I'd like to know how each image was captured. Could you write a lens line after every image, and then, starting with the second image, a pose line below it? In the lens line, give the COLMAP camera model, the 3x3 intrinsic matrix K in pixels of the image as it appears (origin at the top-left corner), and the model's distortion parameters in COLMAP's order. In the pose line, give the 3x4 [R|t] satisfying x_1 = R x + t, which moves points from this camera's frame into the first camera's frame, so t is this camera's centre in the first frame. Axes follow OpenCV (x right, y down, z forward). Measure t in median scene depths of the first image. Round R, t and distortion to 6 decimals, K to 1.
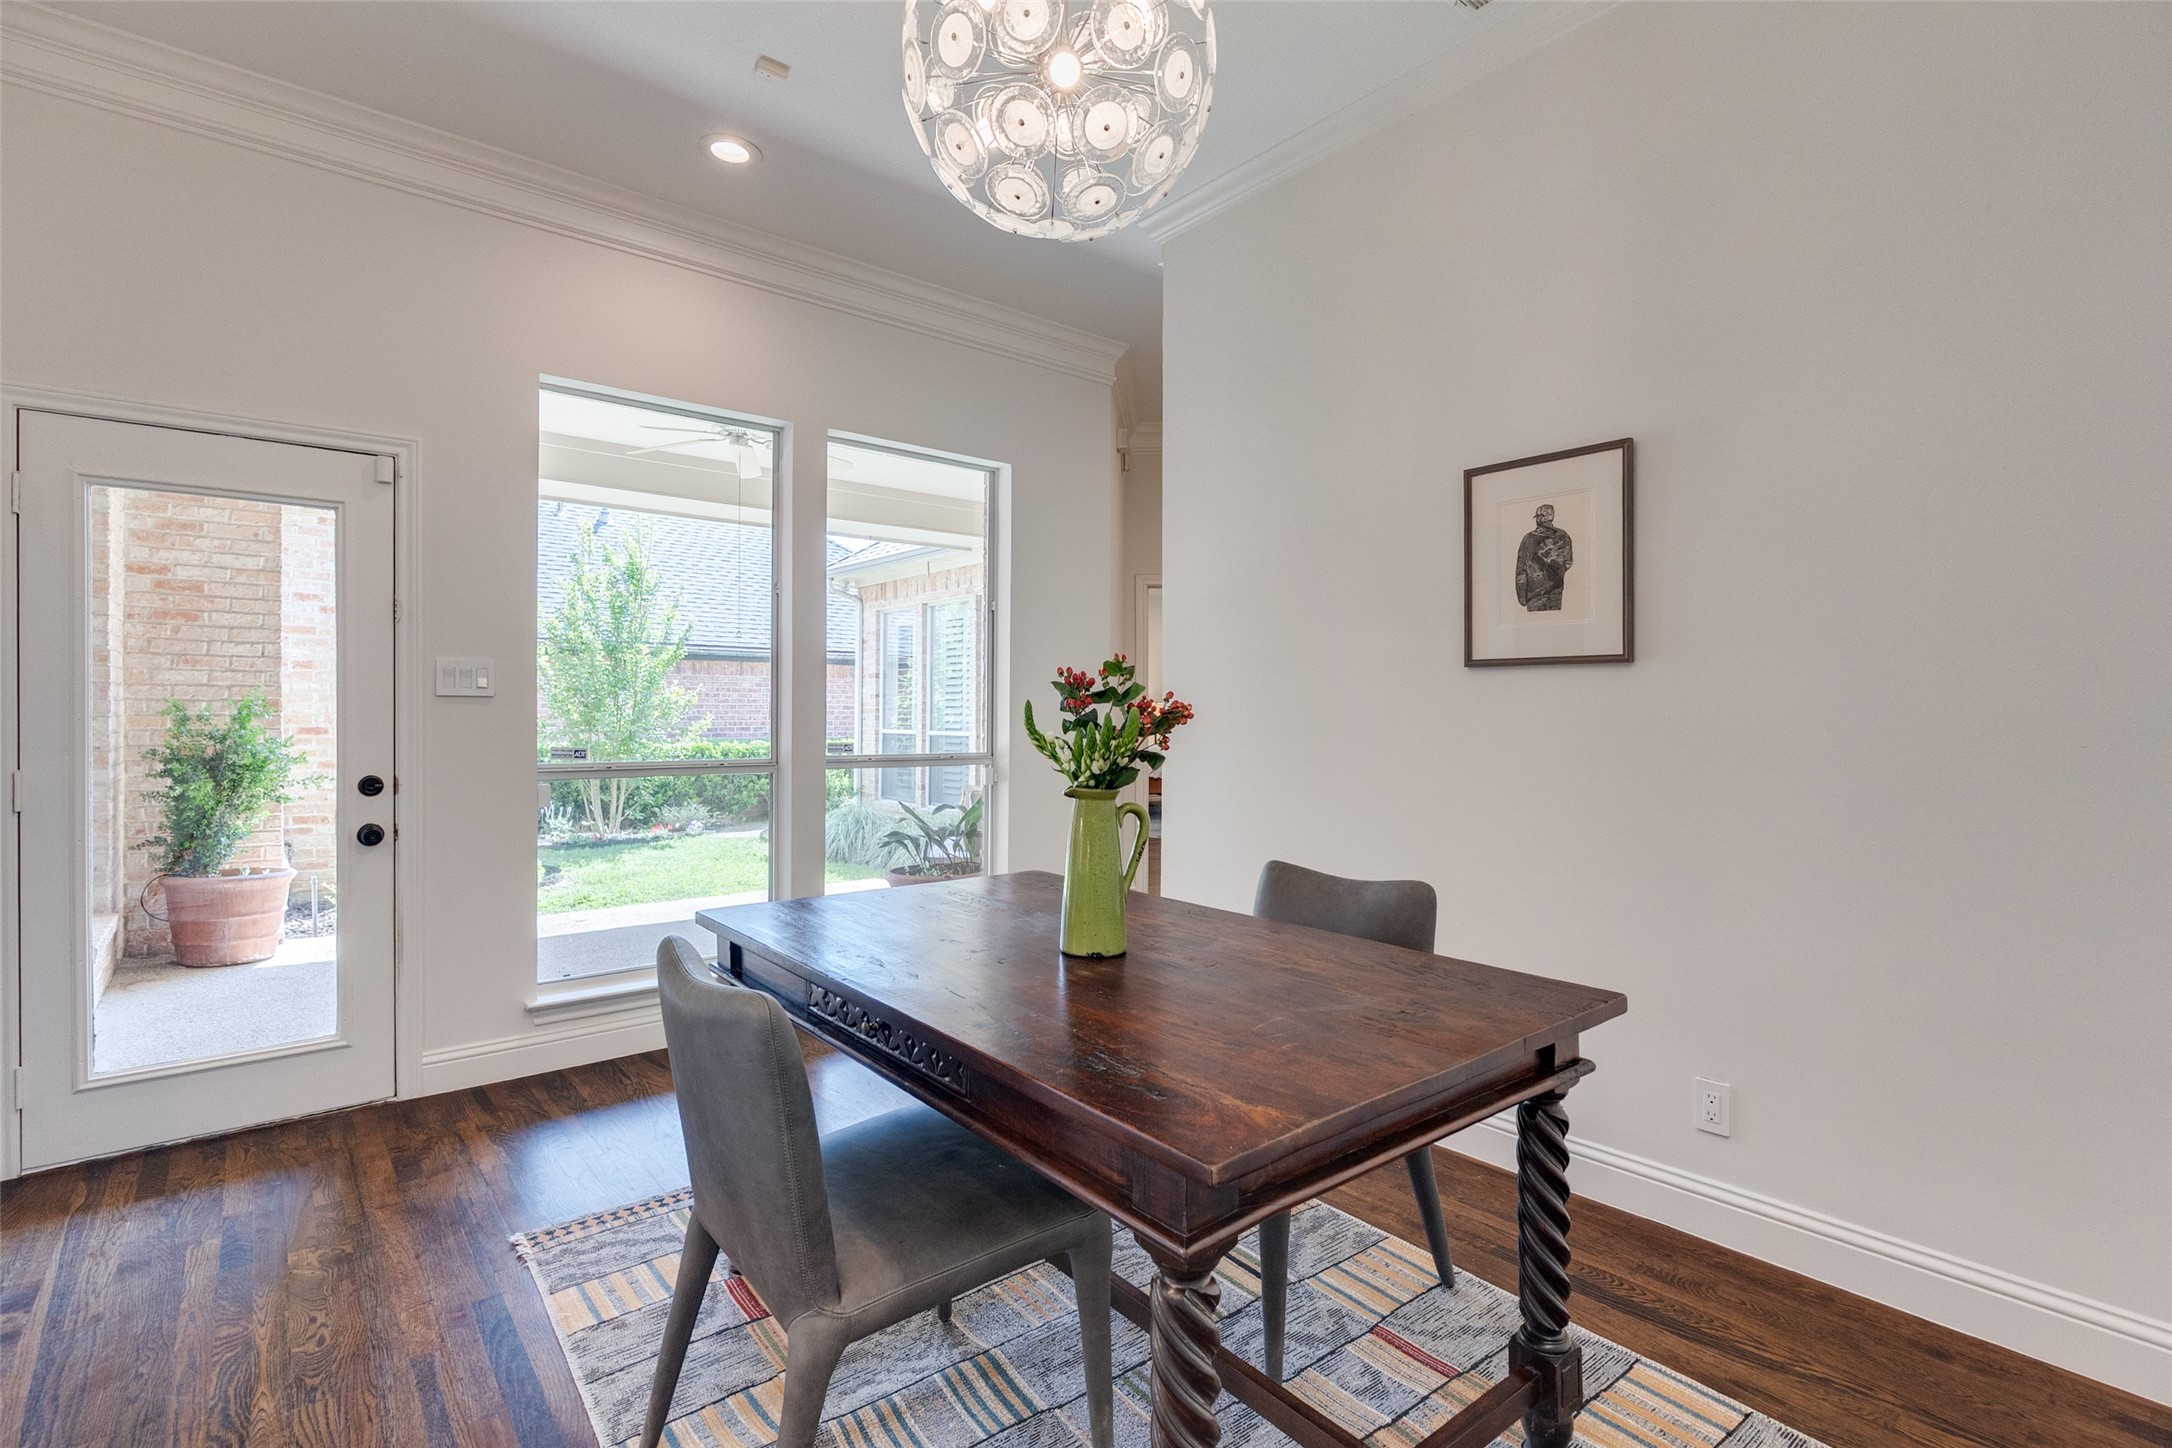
lens RADIAL K [[1006.4, 0, 1093.2], [0, 1006.4, 719.3], [0, 0, 1]] dist [-0.000465, -0.001356]
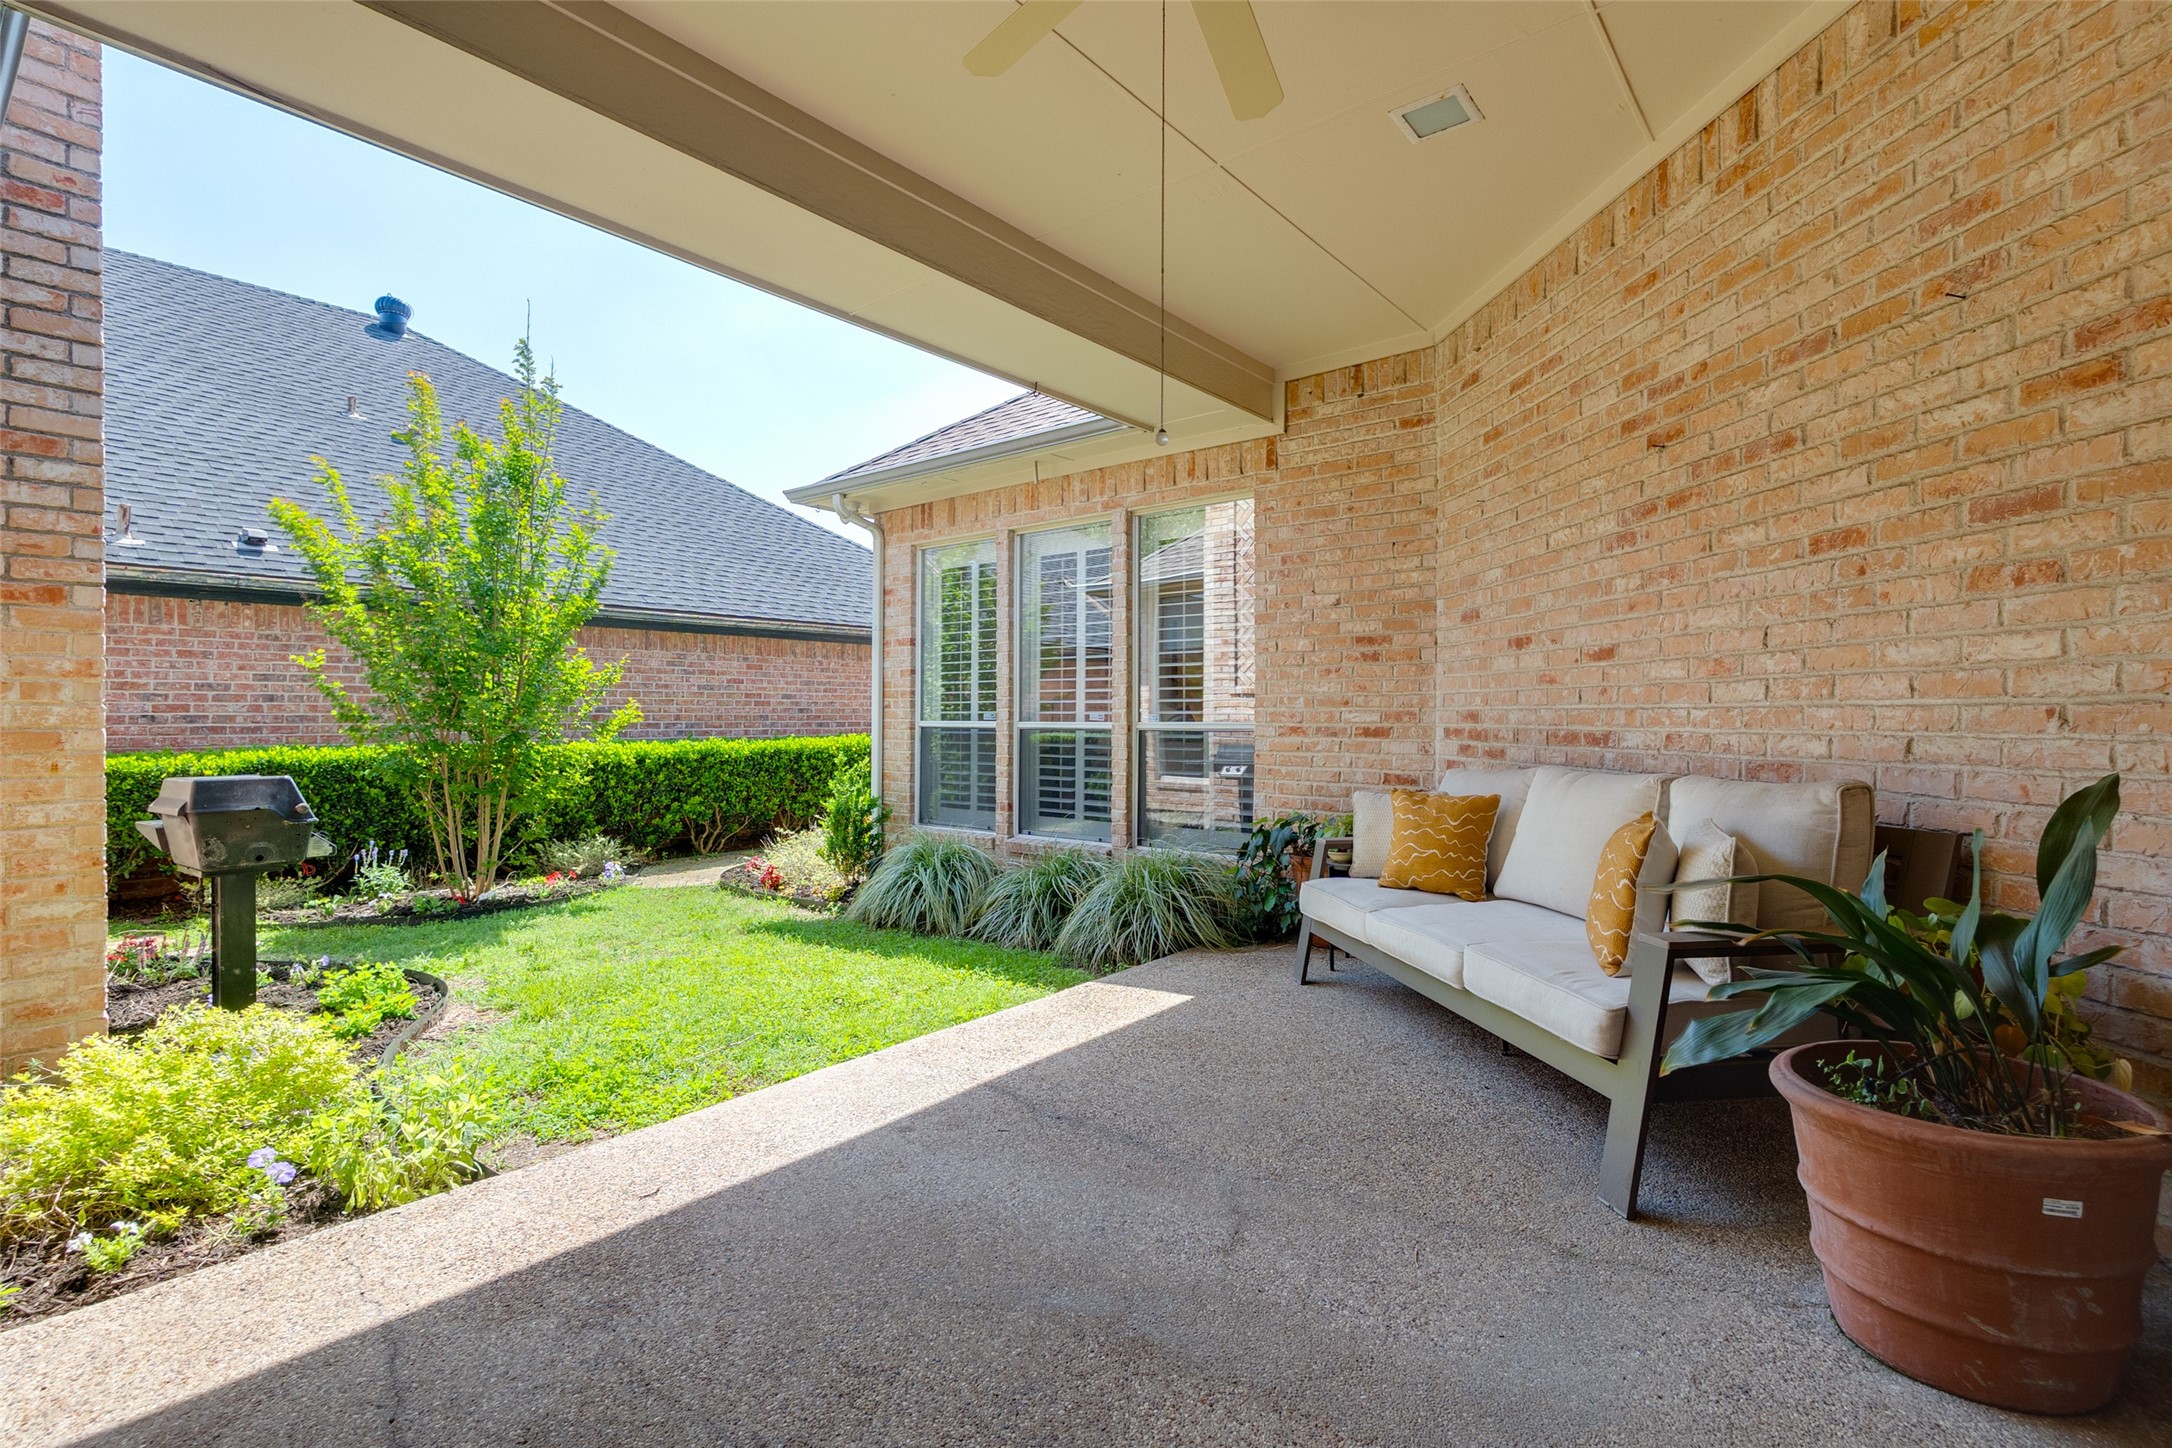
lens RADIAL K [[995.5, 0, 1085.4], [0, 995.5, 717.9], [0, 0, 1]] dist [-0.004671, -0.000401]
pose [[0.981560, -0.003859, 0.191115, -0.515570], [0.004620, 0.999983, -0.003536, 0.023525], [-0.191098, 0.004353, 0.981561, 0.730460]]
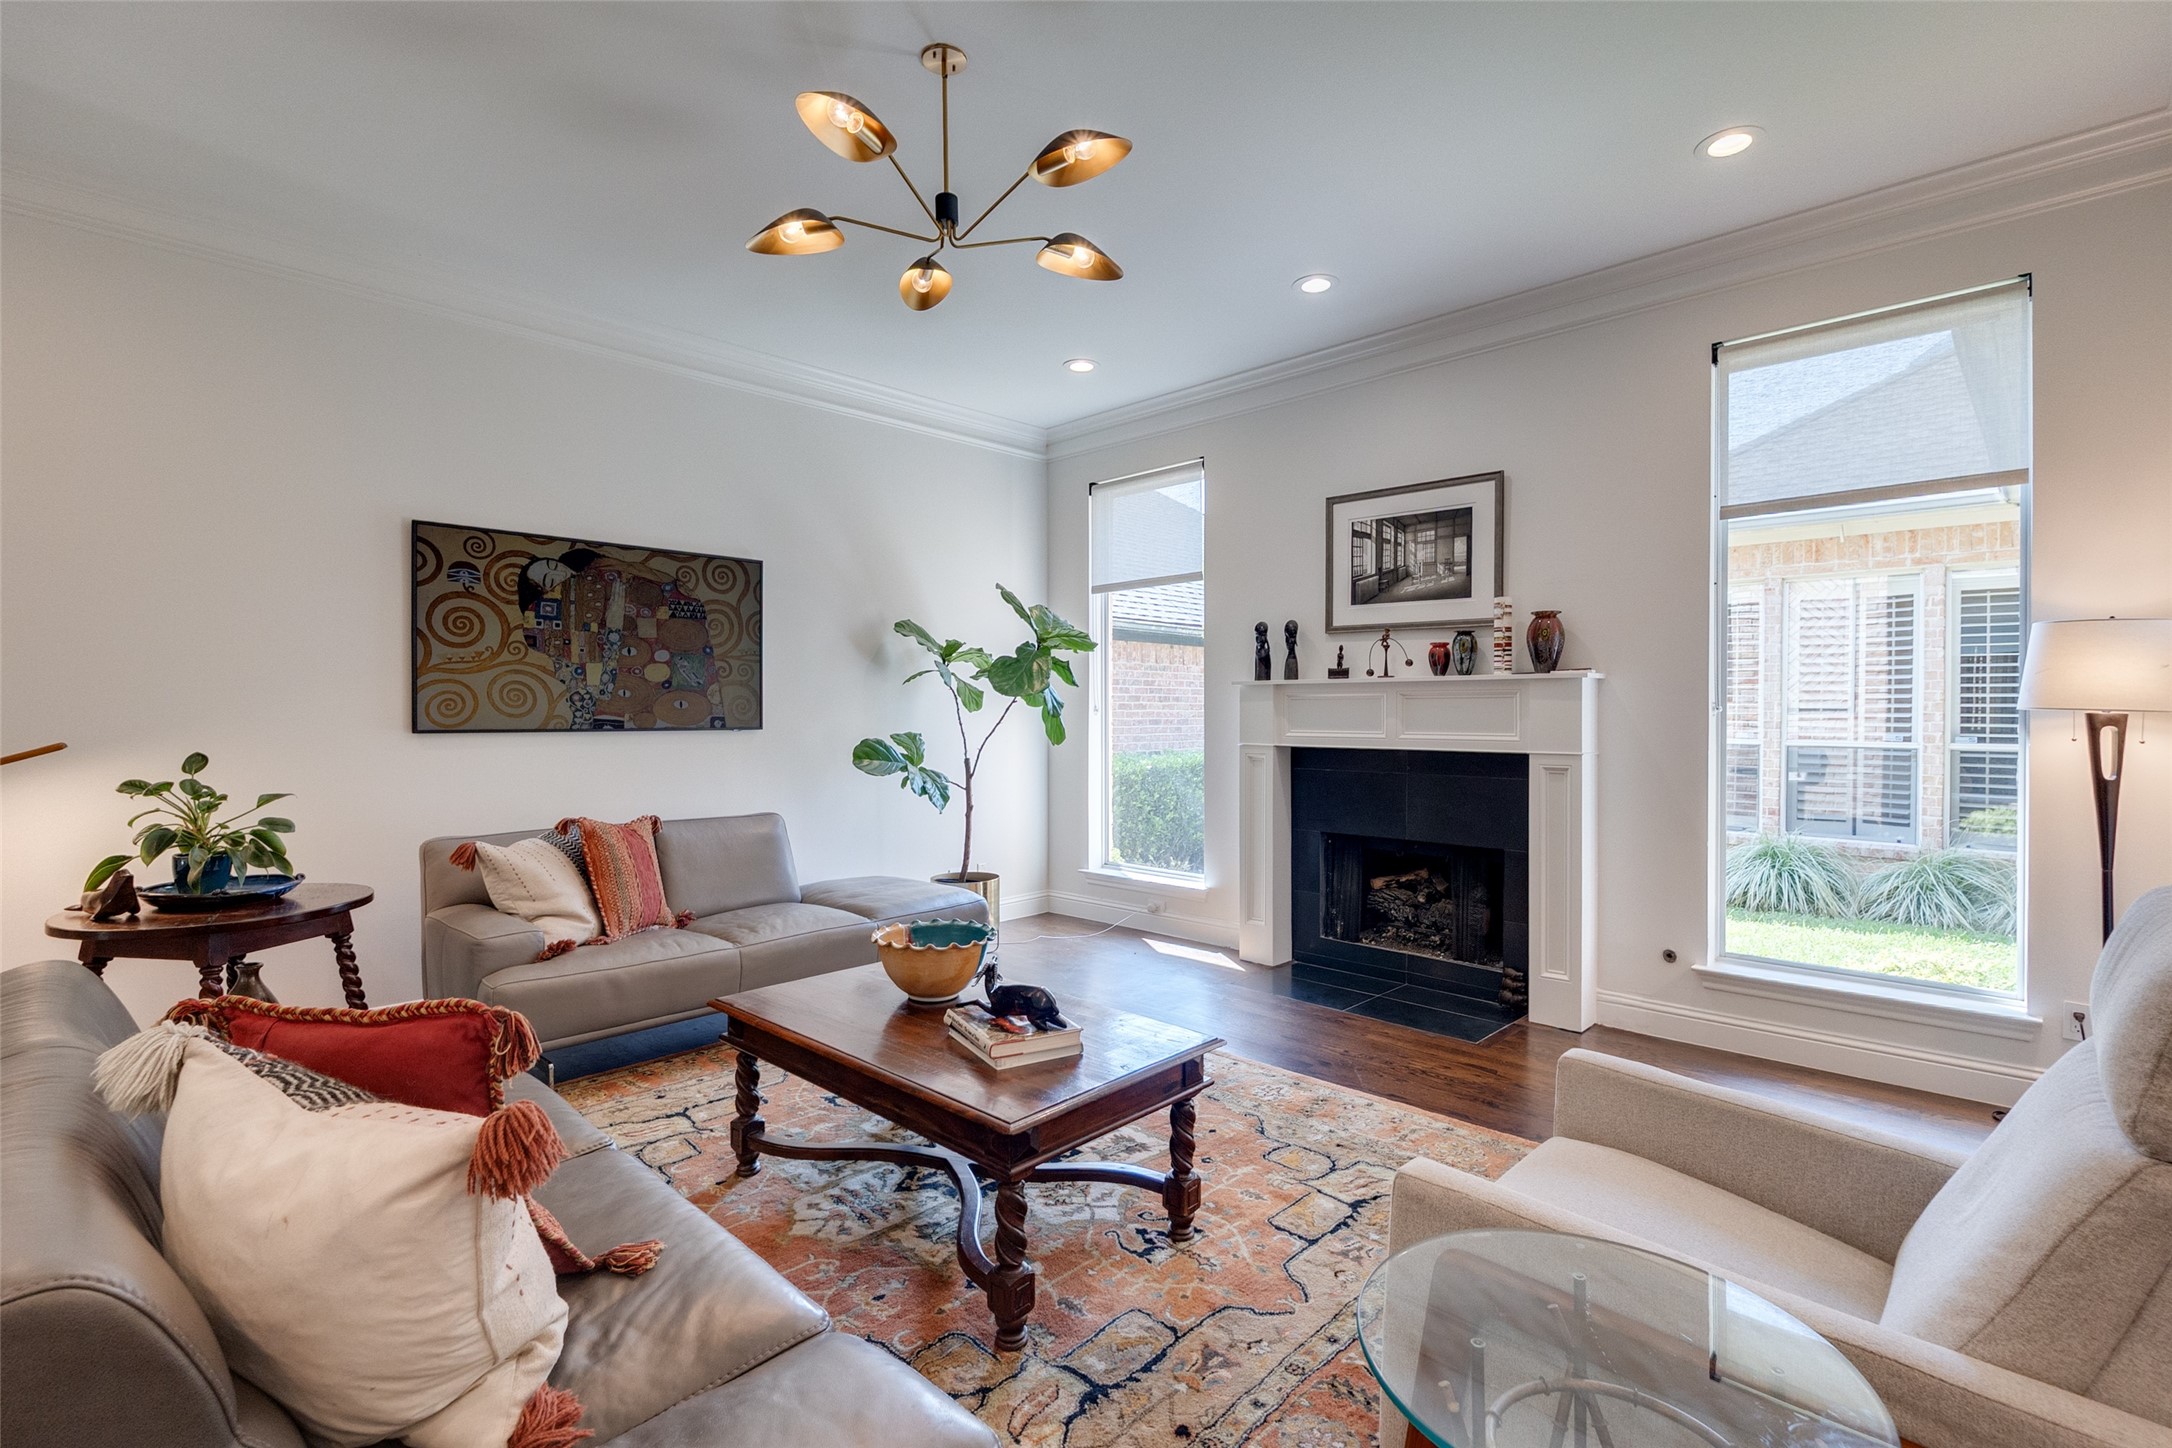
lens RADIAL K [[996.8, 0, 1088.7], [0, 996.8, 720.9], [0, 0, 1]] dist [-0.001630, 0.000056]
pose [[0.995158, -0.002177, 0.098264, -1.624072], [0.001537, 0.999977, 0.006588, -0.021299], [-0.098276, -0.006405, 0.995139, 0.592375]]
